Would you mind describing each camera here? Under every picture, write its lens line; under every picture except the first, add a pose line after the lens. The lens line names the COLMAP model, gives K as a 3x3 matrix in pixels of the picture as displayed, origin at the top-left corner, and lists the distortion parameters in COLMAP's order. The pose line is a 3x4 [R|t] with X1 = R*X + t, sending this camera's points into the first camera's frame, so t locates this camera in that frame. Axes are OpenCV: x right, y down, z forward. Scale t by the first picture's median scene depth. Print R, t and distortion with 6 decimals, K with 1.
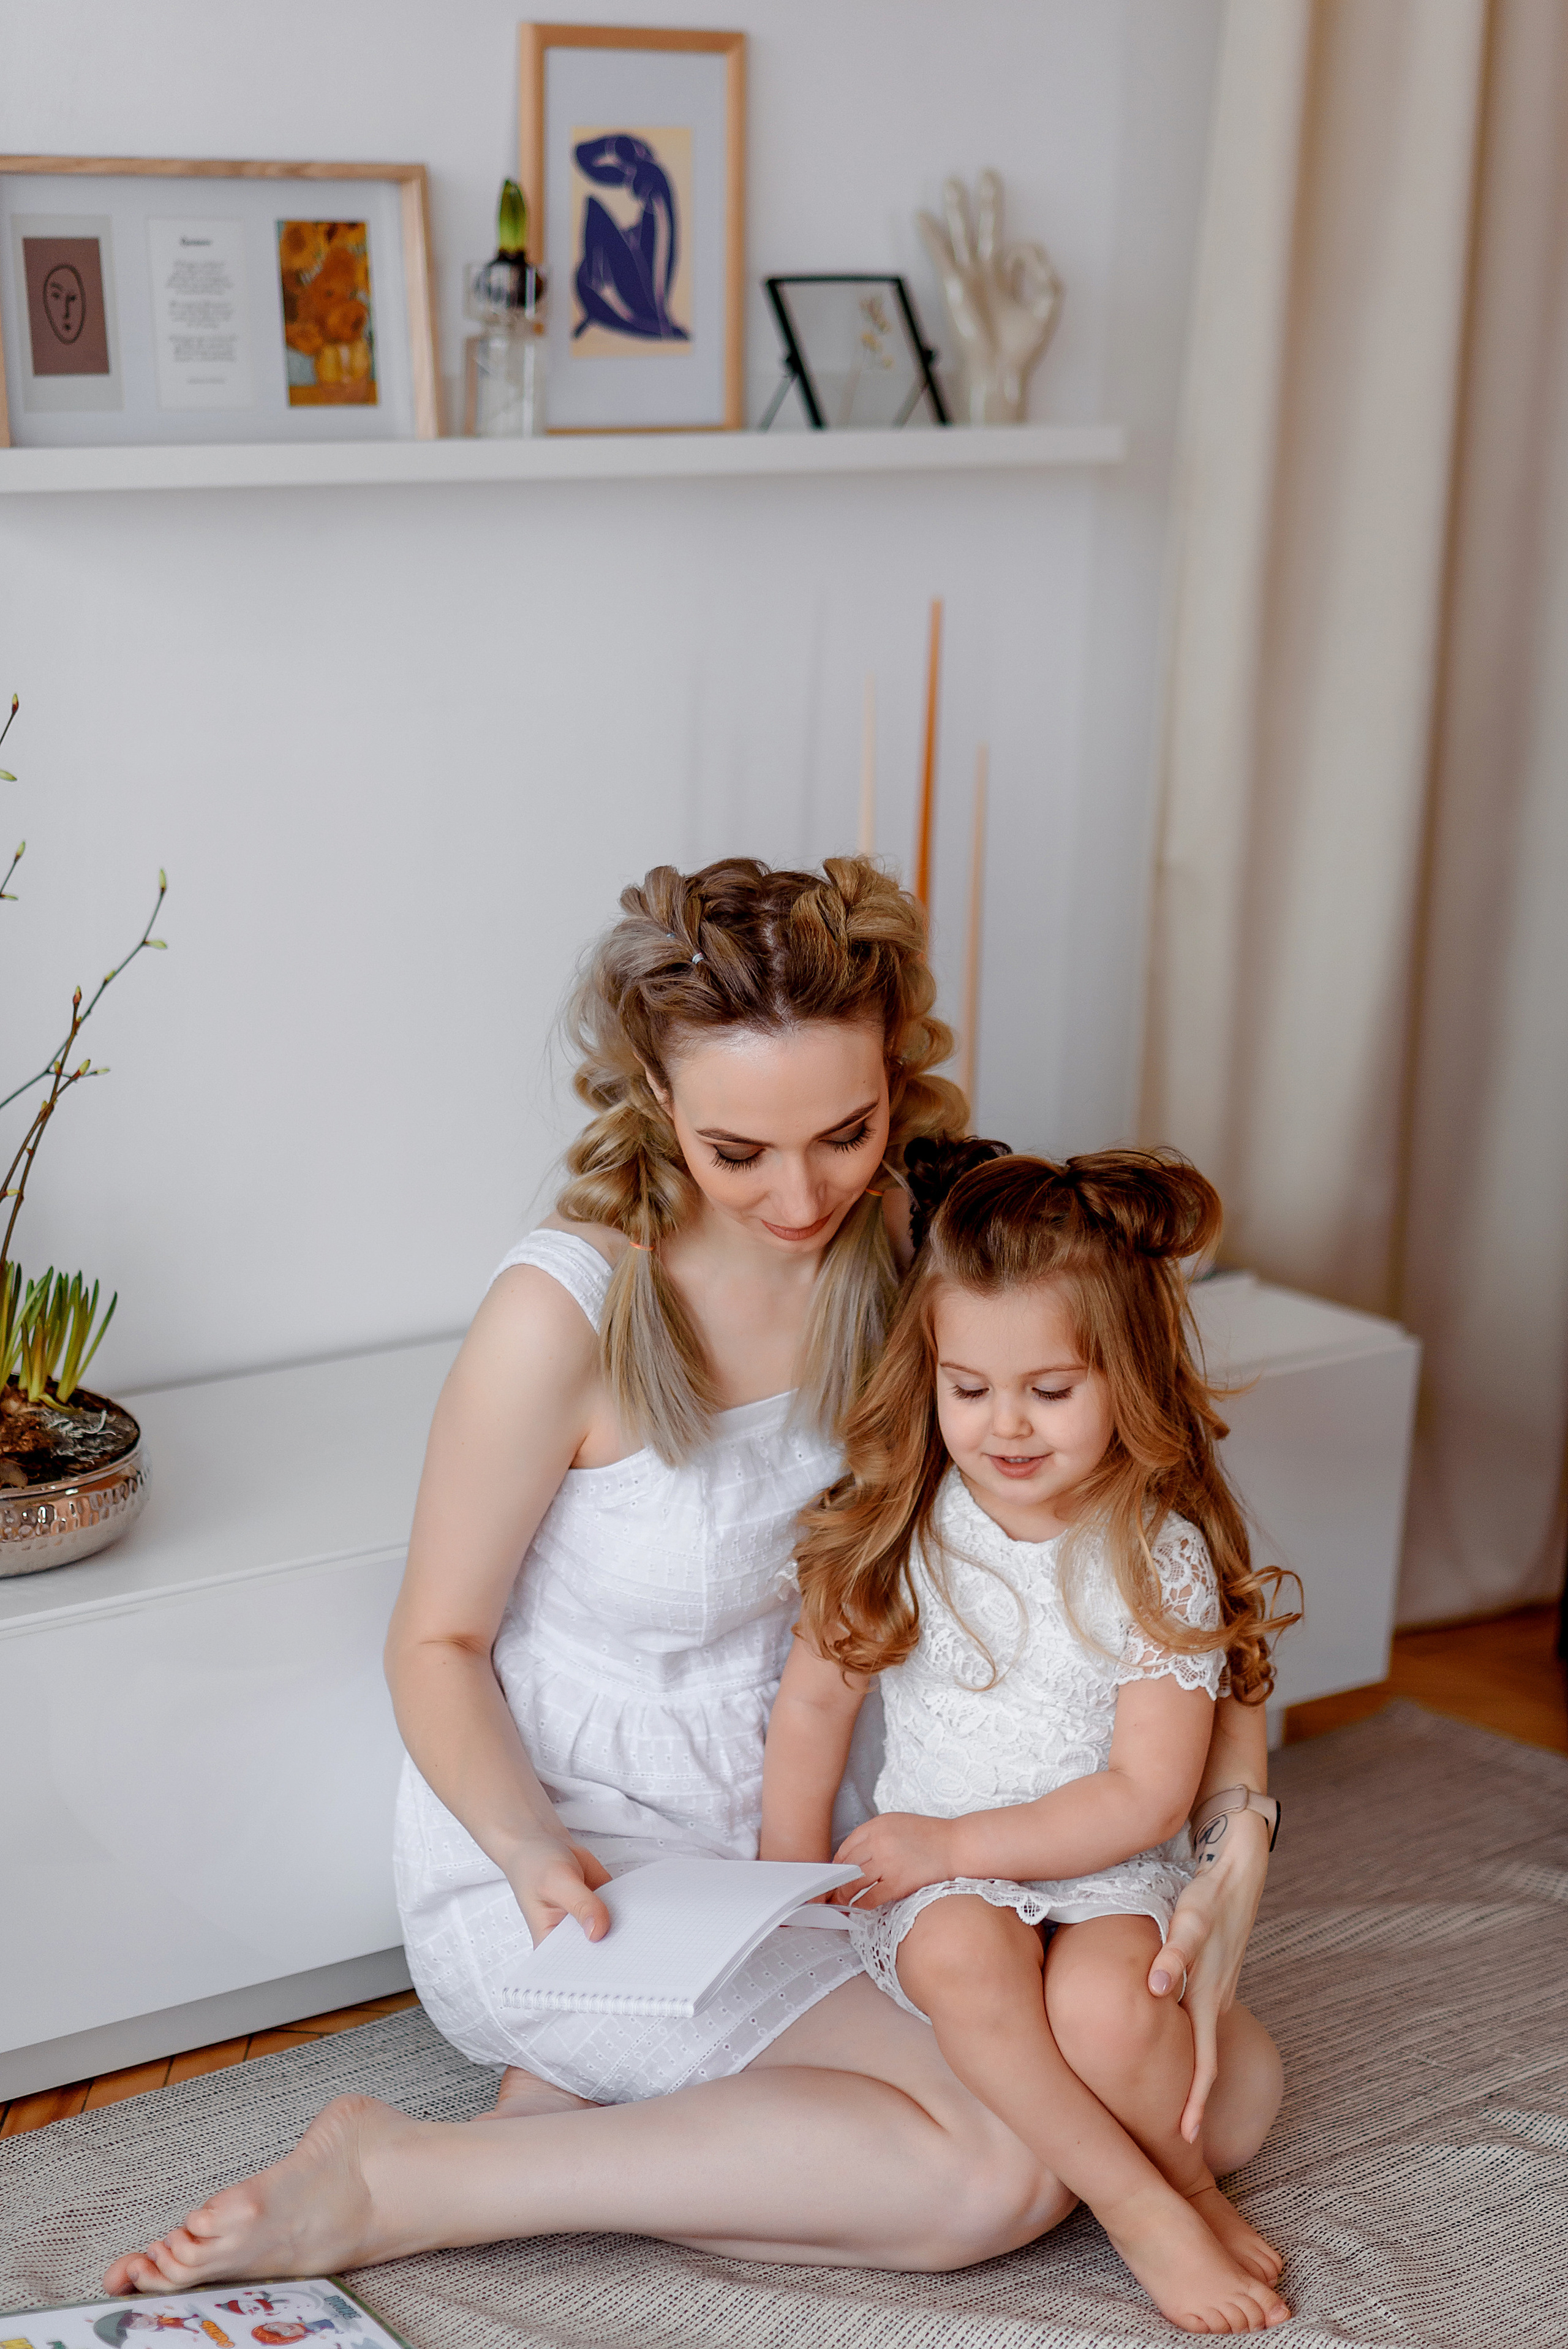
lens RADIAL K [[5713.0, 0, 790.1], [0, 5713.0, 1169.8], [0, 0, 1]] dist [-0.310579, 0.000000]
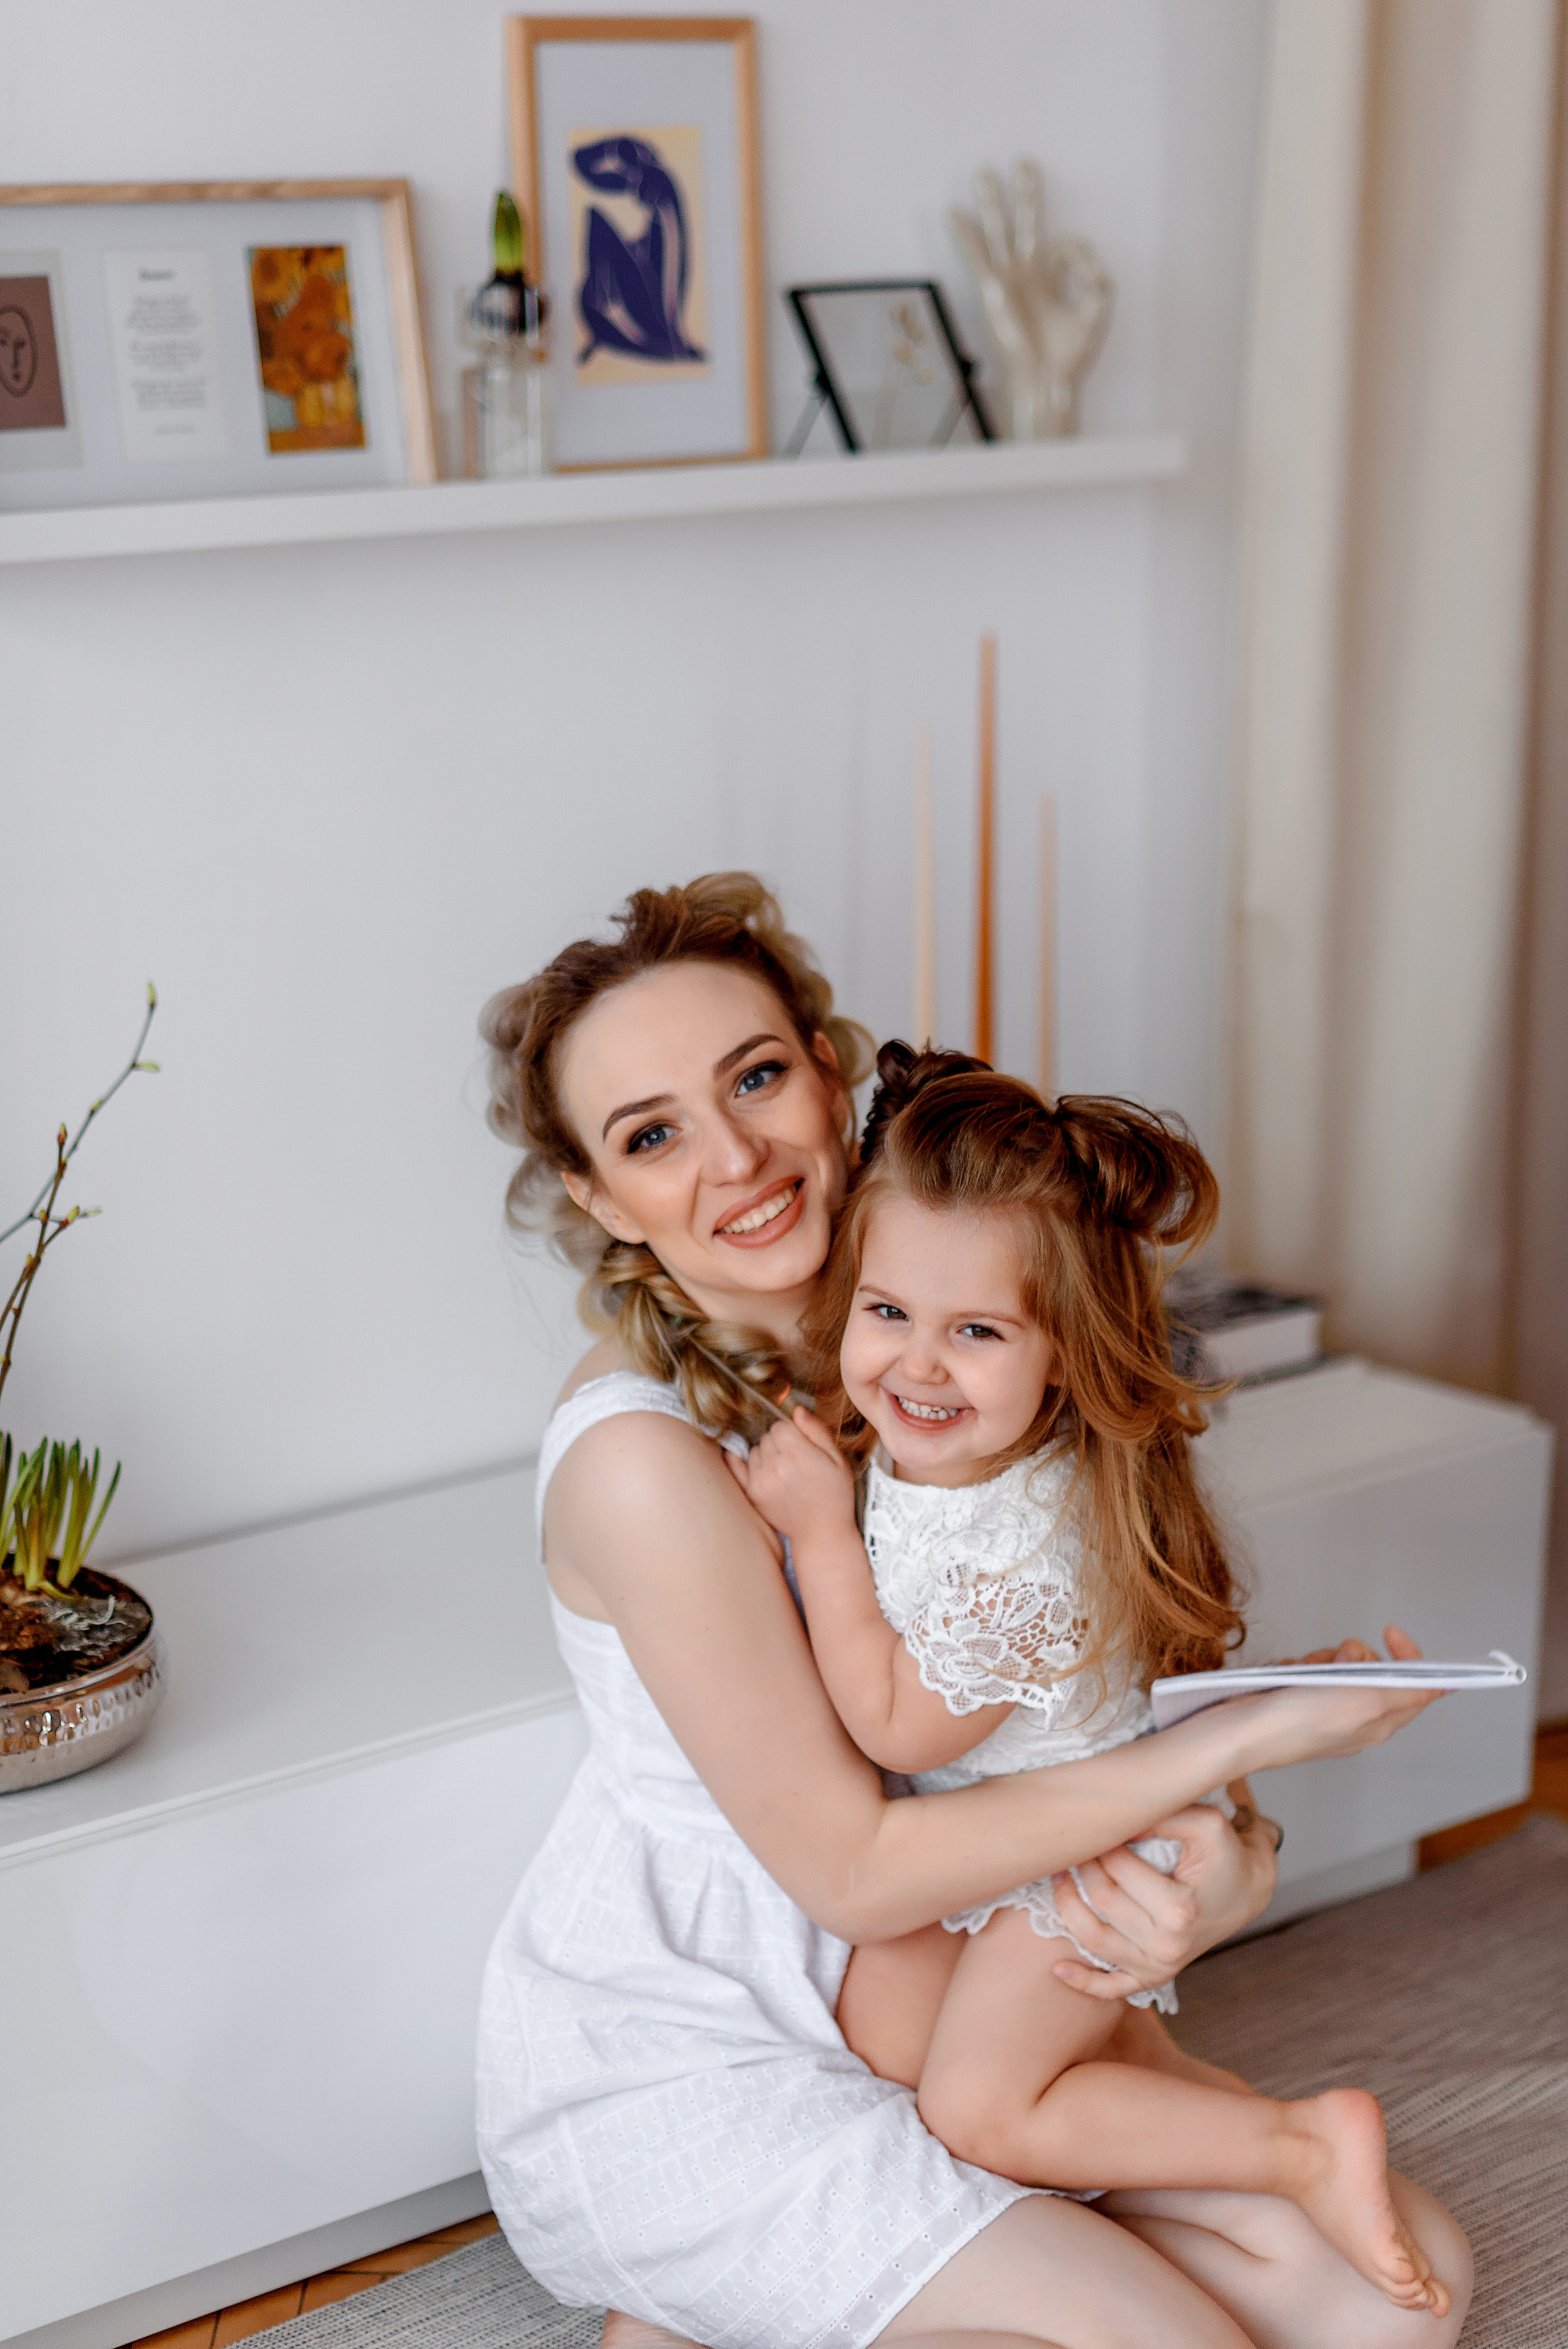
lens RADIAL K [[5713.0, 0, 777.5], [0, 5713.0, 1179.5], [0, 0, 1]] dist [-0.310579, 0.000000]
pose [[0.999096, -0.042493, 0.000864, -0.013635], [0.042493, 0.999097, -0.000087, -0.016711], [-0.000859, 0.000124, 1.000000, 0.103887]]
